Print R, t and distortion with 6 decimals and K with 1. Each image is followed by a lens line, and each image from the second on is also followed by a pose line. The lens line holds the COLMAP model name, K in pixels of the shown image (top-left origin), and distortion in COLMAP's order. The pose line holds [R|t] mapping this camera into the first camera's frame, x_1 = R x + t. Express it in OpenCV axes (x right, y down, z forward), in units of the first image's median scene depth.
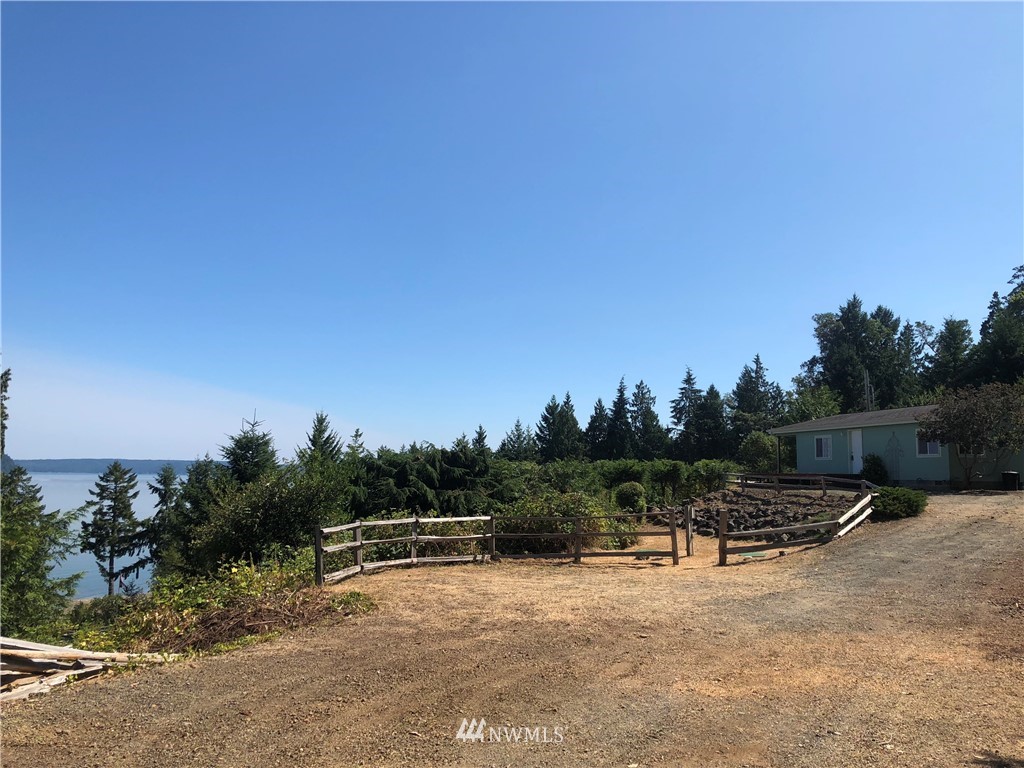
lens RADIAL K [[834.3, 0, 525.5], [0, 834.3, 370.6], [0, 0, 1]] dist [0.099107, -0.175920]
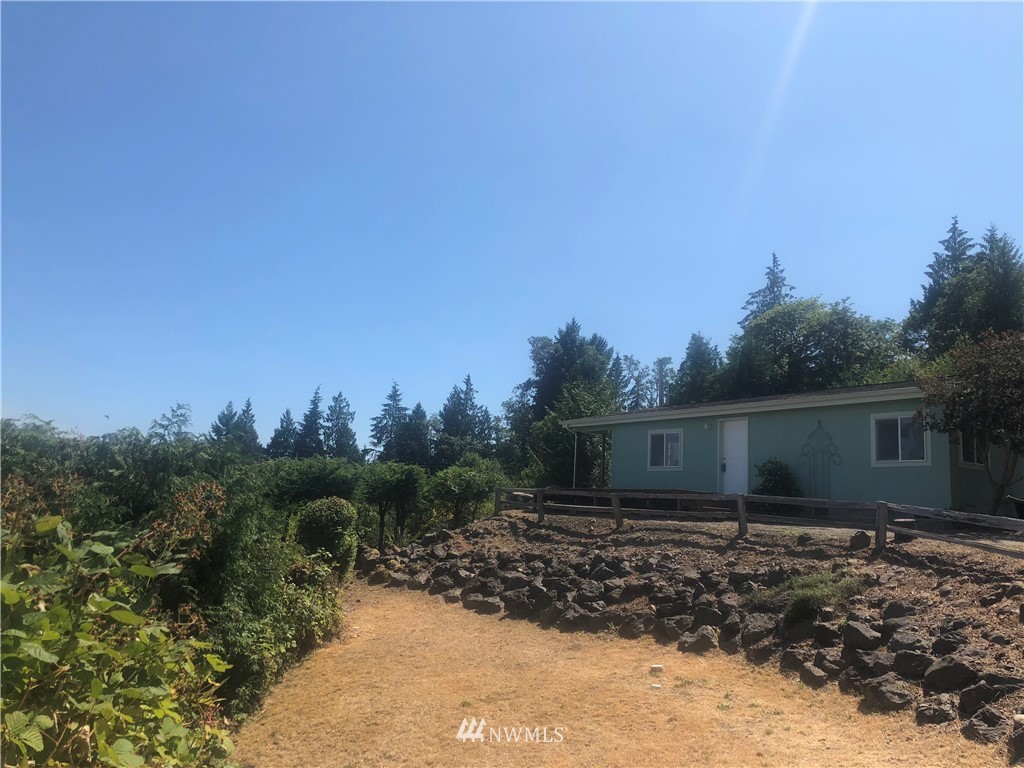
lens RADIAL K [[834.3, 0, 525.5], [0, 834.3, 370.6], [0, 0, 1]] dist [0.099107, -0.175920]
pose [[0.932711, 0.090808, 0.349005, 0.012524], [-0.078351, 0.995687, -0.049676, 0.017757], [-0.352011, 0.018988, 0.935803, 0.117738]]
